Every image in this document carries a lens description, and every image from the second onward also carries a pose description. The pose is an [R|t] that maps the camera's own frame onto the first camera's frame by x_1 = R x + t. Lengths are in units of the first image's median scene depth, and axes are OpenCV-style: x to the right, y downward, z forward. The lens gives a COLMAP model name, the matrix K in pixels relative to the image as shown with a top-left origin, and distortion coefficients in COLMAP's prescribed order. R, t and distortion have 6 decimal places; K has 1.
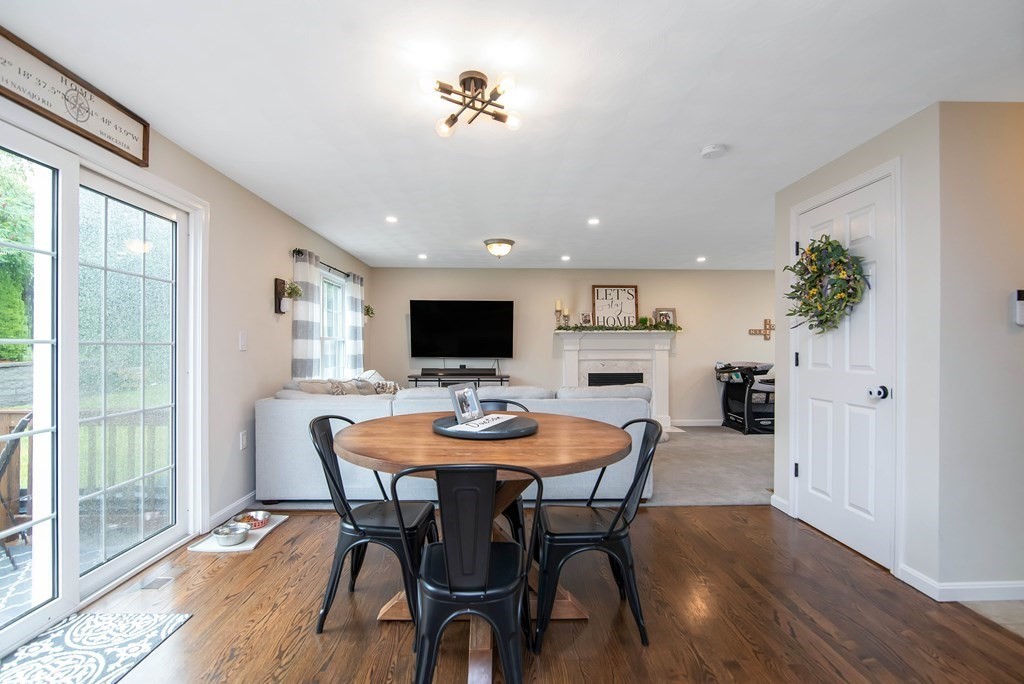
lens RADIAL K [[487.3, 0, 512.0], [0, 487.3, 342.0], [0, 0, 1]] dist [-0.000395, -0.000180]
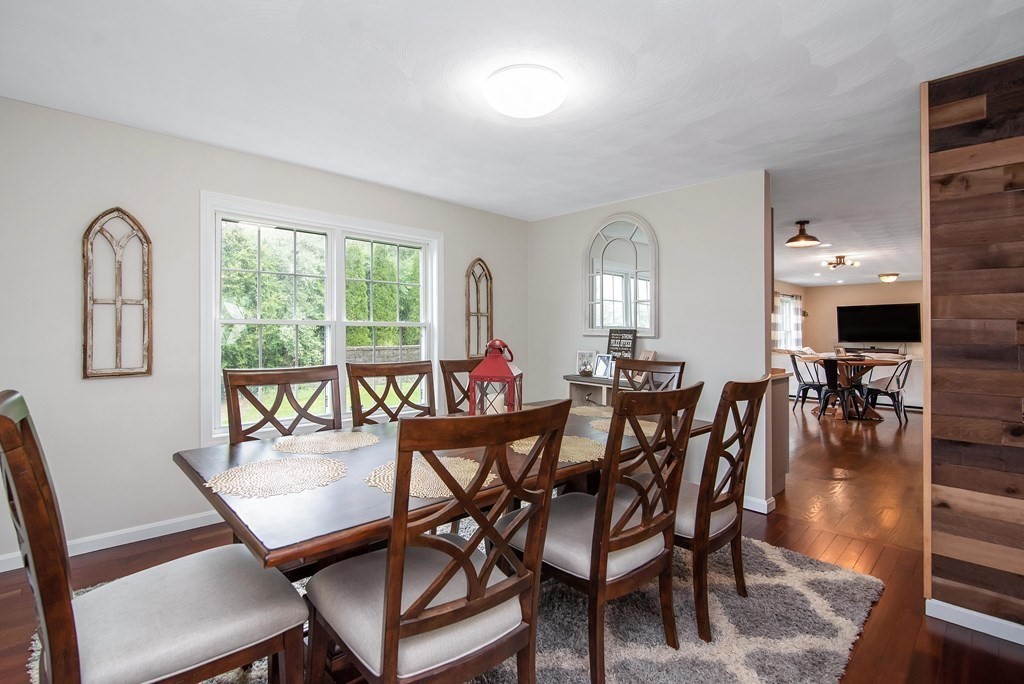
lens RADIAL K [[491.9, 0, 511.6], [0, 491.9, 325.1], [0, 0, 1]] dist [-0.000107, -0.000032]
pose [[0.683634, -0.006442, -0.729796, 0.298669], [0.001408, 0.999971, -0.007509, -0.012536], [0.729824, 0.004106, 0.683623, -1.063720]]
